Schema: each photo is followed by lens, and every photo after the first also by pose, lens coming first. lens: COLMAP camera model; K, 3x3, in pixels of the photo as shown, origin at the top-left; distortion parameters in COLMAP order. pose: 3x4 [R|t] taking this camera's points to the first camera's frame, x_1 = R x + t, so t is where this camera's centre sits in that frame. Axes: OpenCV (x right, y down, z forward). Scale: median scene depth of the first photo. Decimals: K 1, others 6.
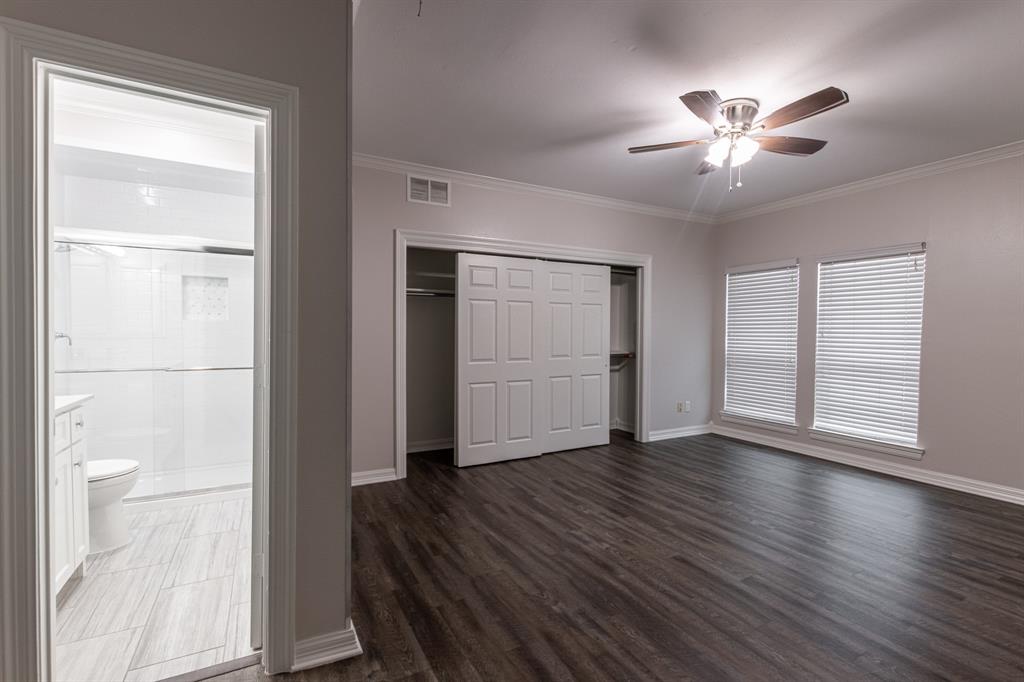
lens RADIAL K [[465.9, 0, 513.4], [0, 465.9, 342.9], [0, 0, 1]] dist [0.009874, -0.006558]
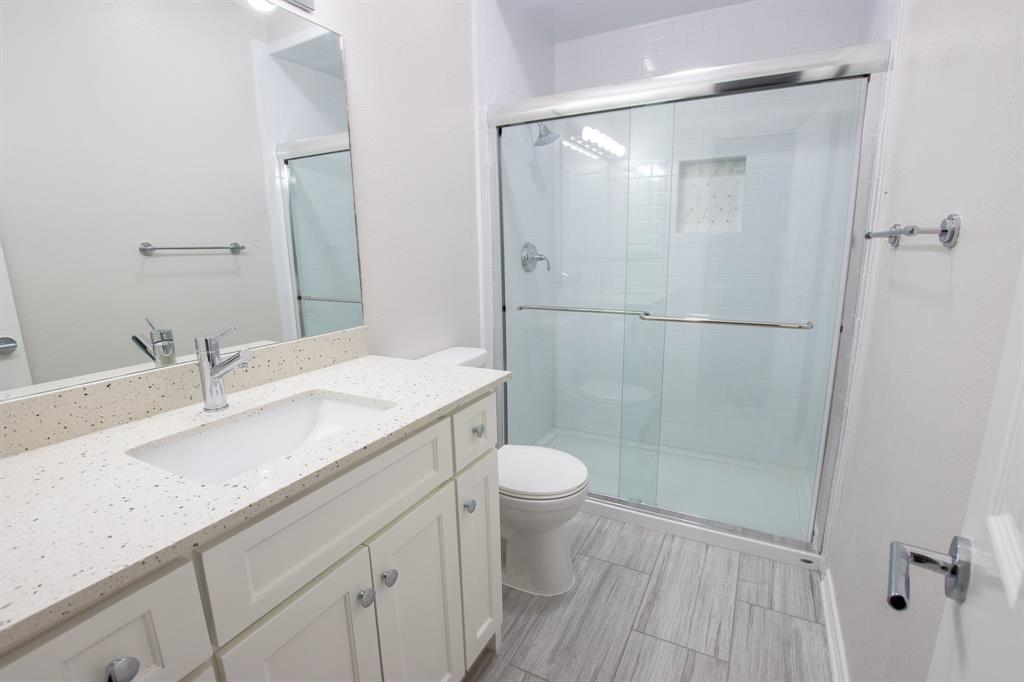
lens RADIAL K [[465.9, 0, 513.4], [0, 465.9, 342.9], [0, 0, 1]] dist [0.009874, -0.006558]
pose [[0.558640, 0.152708, -0.815231, -0.365246], [0.001703, 0.982691, 0.185243, -0.023691], [0.829409, -0.104872, 0.548710, 0.576031]]
